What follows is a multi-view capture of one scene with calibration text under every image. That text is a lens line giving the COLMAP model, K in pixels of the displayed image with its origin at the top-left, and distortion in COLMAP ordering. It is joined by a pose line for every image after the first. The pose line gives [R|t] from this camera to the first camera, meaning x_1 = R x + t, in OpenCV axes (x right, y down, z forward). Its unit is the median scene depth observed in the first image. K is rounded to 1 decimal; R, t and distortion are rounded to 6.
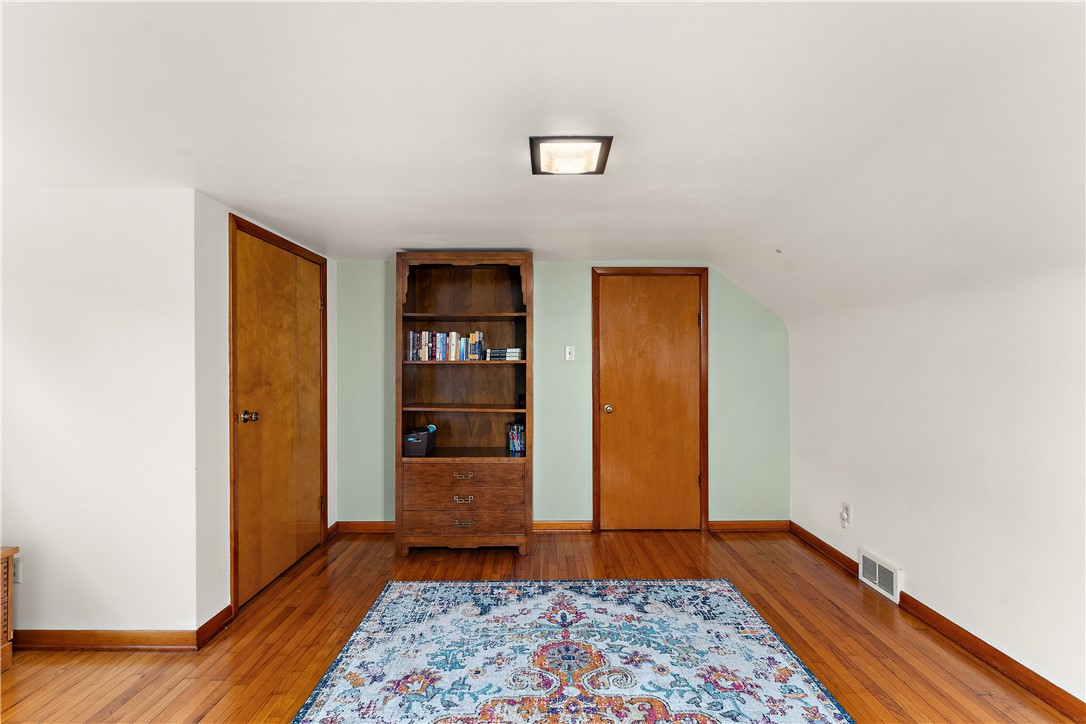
lens RADIAL K [[439.2, 0, 541.4], [0, 439.2, 364.0], [0, 0, 1]] dist [-0.000491, -0.000013]
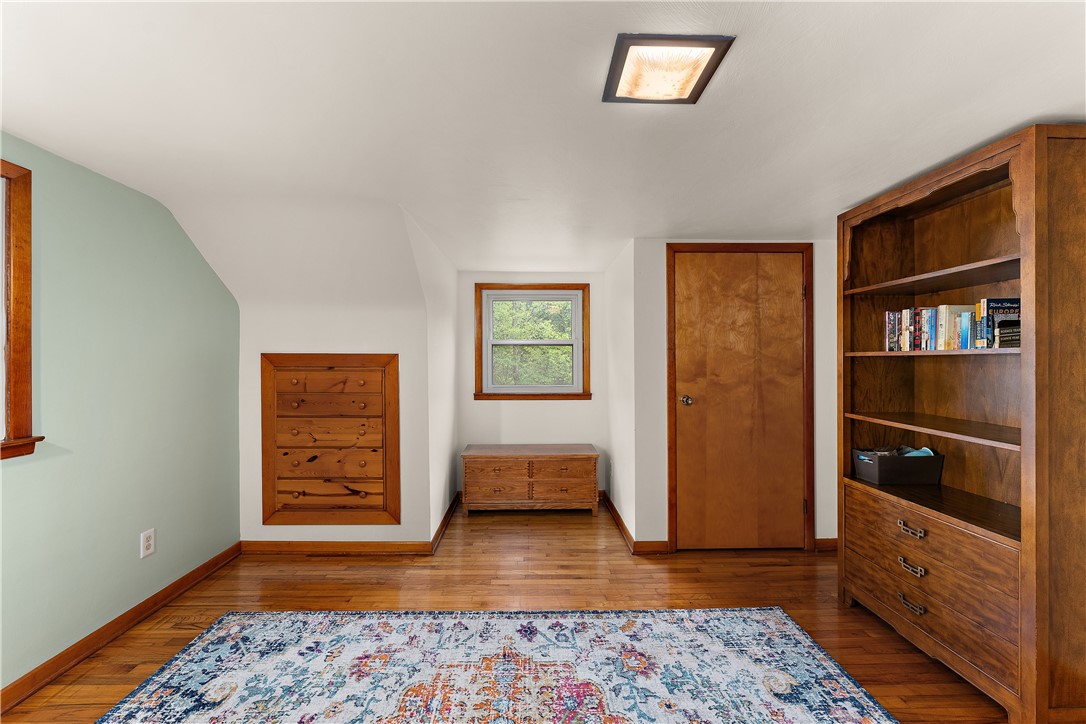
lens RADIAL K [[441.7, 0, 541.9], [0, 441.7, 356.1], [0, 0, 1]] dist [0.001072, 0.000249]
pose [[0.025379, -0.010156, -0.999626, 0.549421], [0.003345, 0.999944, -0.010074, 0.006318], [0.999672, -0.003088, 0.025411, 0.537576]]
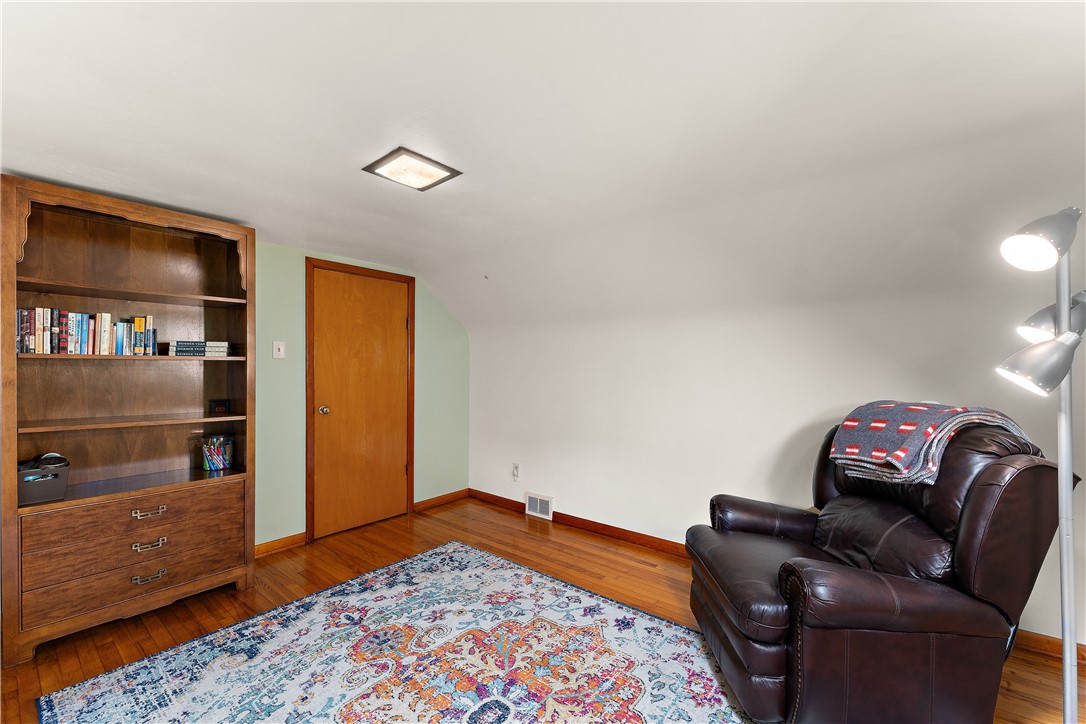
lens RADIAL K [[447.1, 0, 544.7], [0, 447.1, 373.4], [0, 0, 1]] dist [0.000217, 0.000110]
pose [[0.634189, -0.005822, 0.773156, -0.402395], [-0.010311, 0.999819, 0.015986, 0.004309], [-0.773110, -0.018110, 0.634014, 0.027084]]
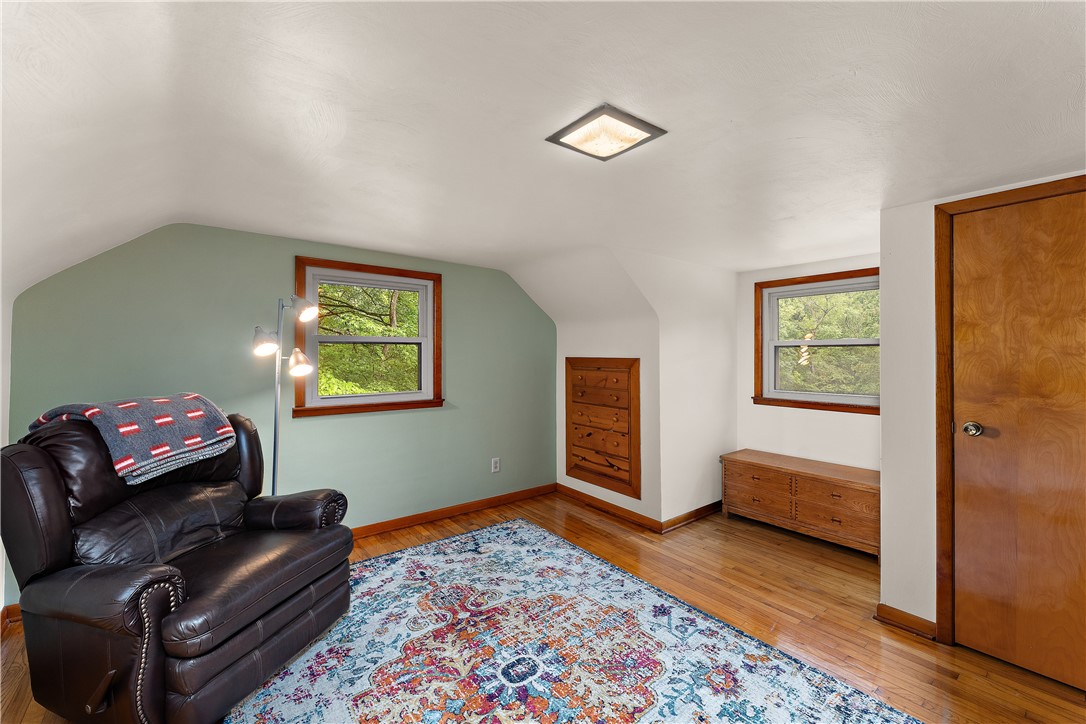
lens RADIAL K [[446.6, 0, 539.4], [0, 446.6, 351.1], [0, 0, 1]] dist [0.001181, 0.000139]
pose [[-0.790234, -0.007547, -0.612759, 0.494749], [-0.000783, 0.999936, -0.011306, -0.019224], [0.612805, -0.008455, -0.790189, 1.123295]]
